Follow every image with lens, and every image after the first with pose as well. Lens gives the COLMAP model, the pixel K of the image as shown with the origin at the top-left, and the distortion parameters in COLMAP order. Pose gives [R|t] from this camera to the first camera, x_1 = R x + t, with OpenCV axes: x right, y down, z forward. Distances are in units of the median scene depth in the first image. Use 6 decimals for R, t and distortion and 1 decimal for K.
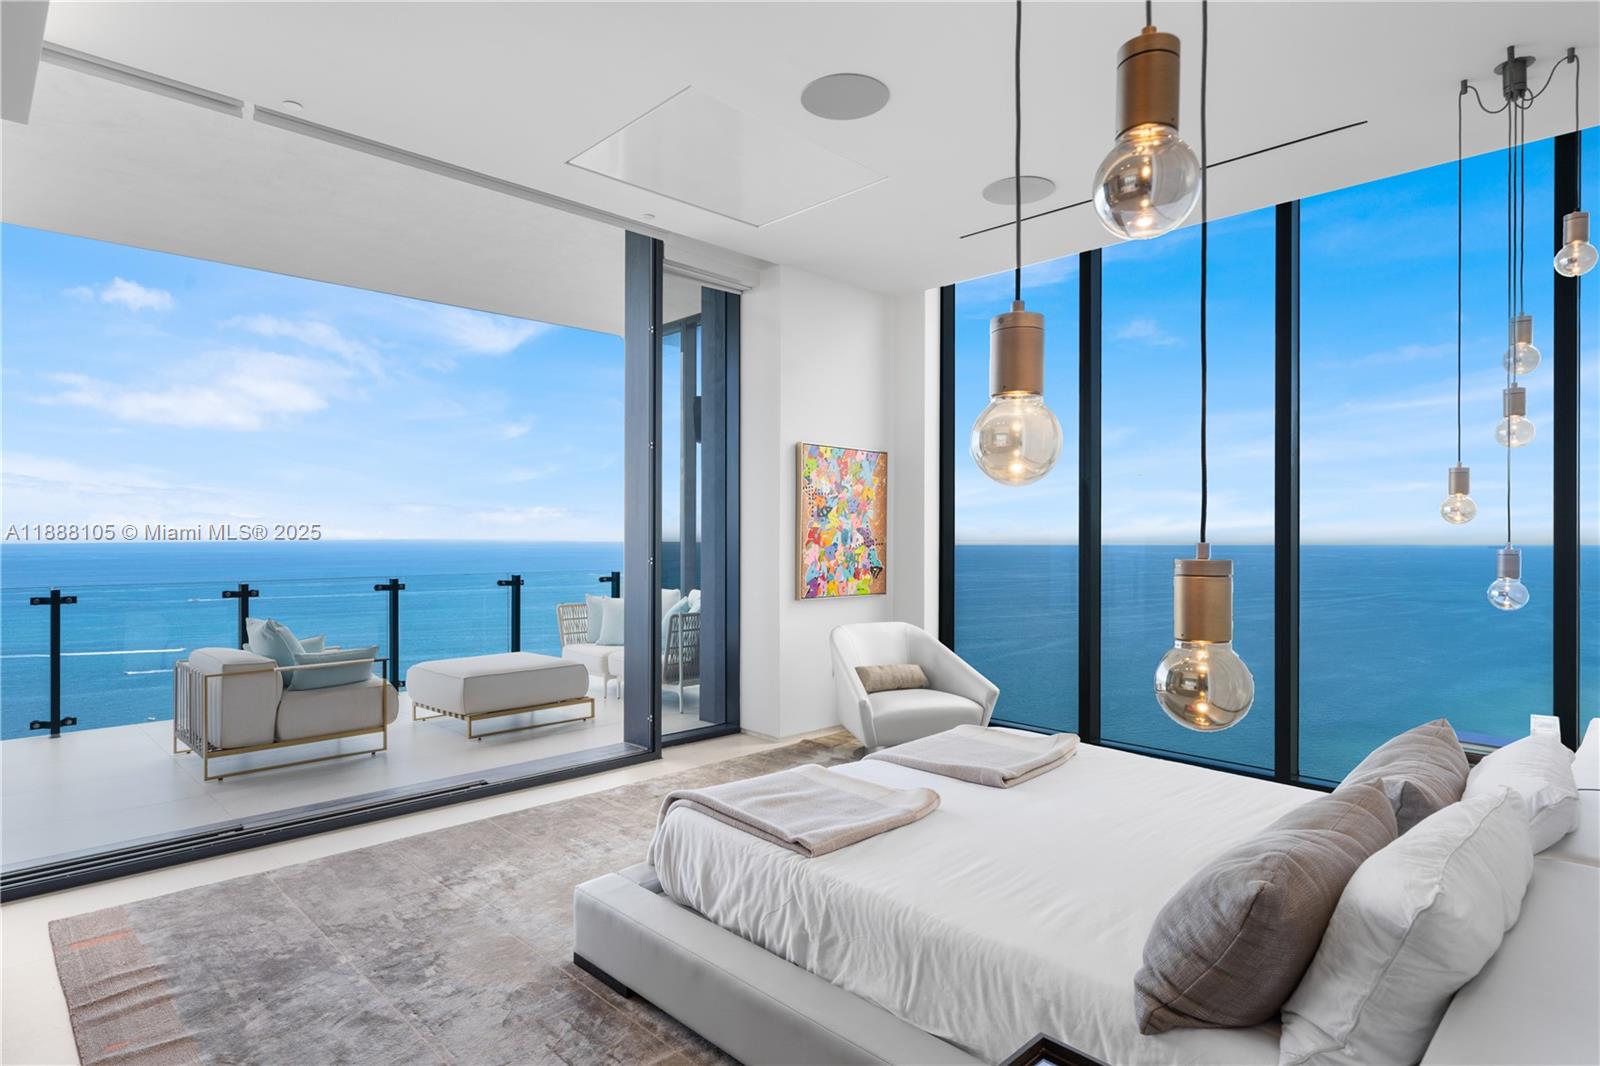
lens RADIAL K [[849.7, 0, 799.0], [0, 849.7, 538.5], [0, 0, 1]] dist [-0.016895, 0.000390]
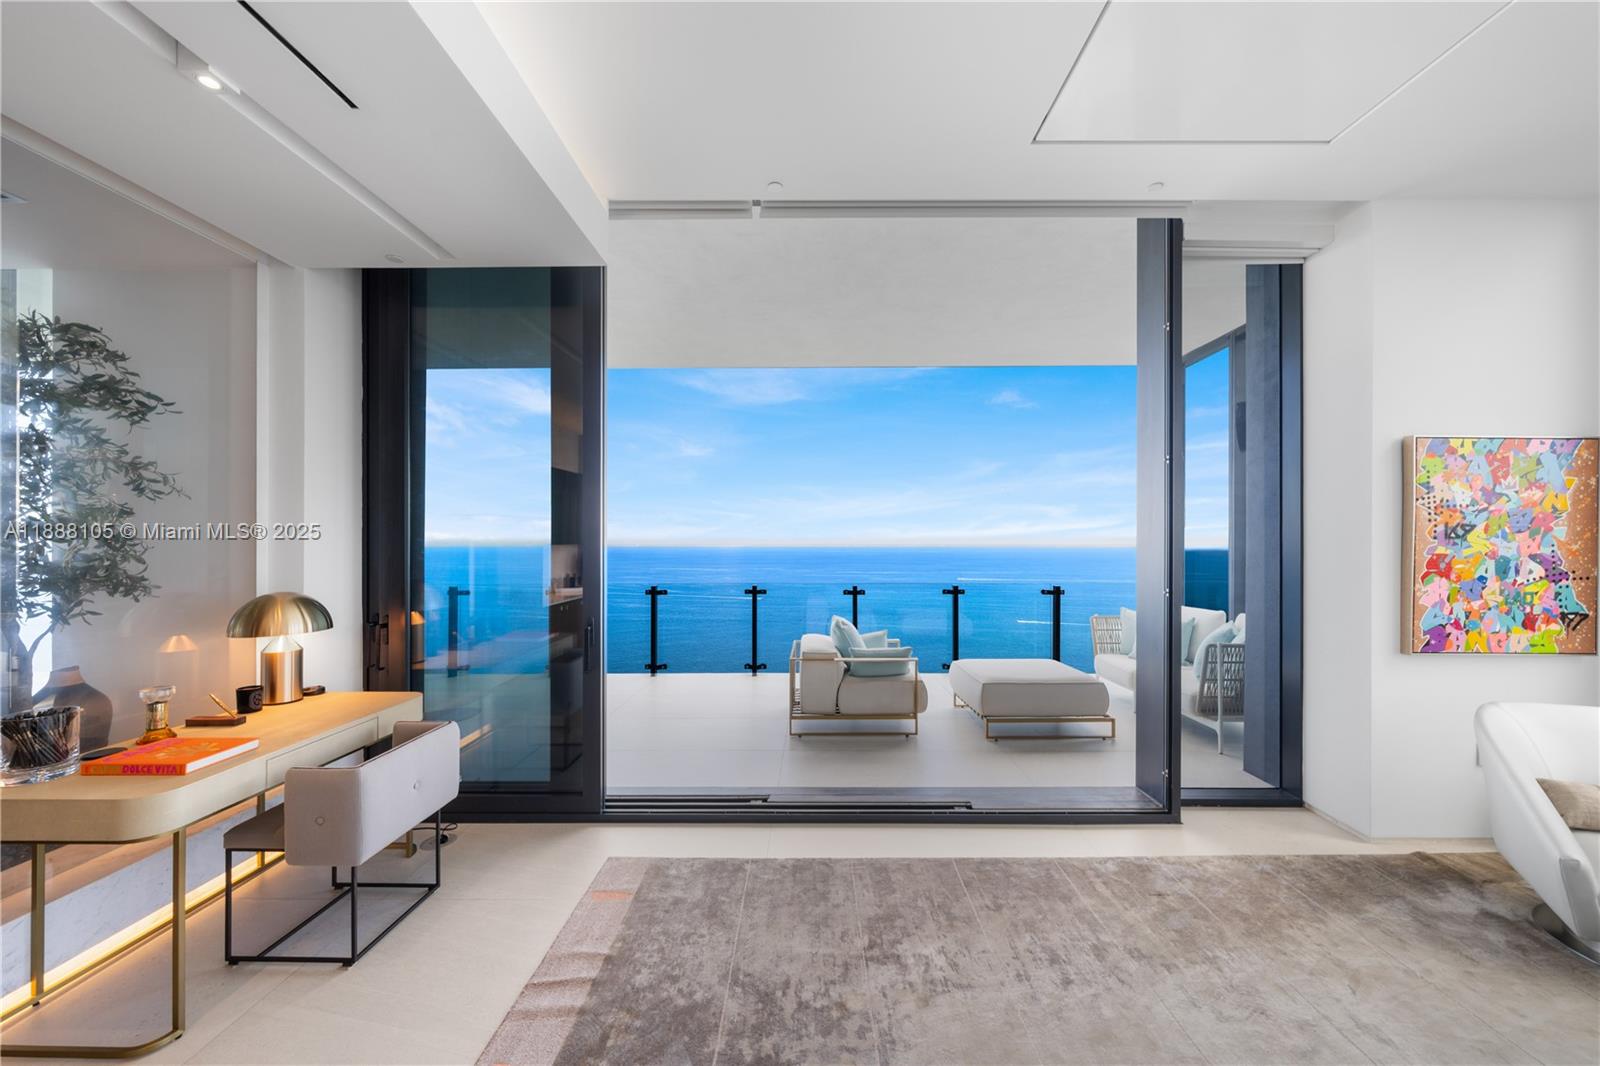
lens RADIAL K [[592.3, 0, 797.7], [0, 592.3, 544.1], [0, 0, 1]] dist [-0.002868, 0.000075]
pose [[0.704733, 0.000121, -0.709473, -0.009706], [-0.003359, 0.999989, -0.003166, -0.018214], [0.709465, 0.004615, 0.704726, 0.276892]]
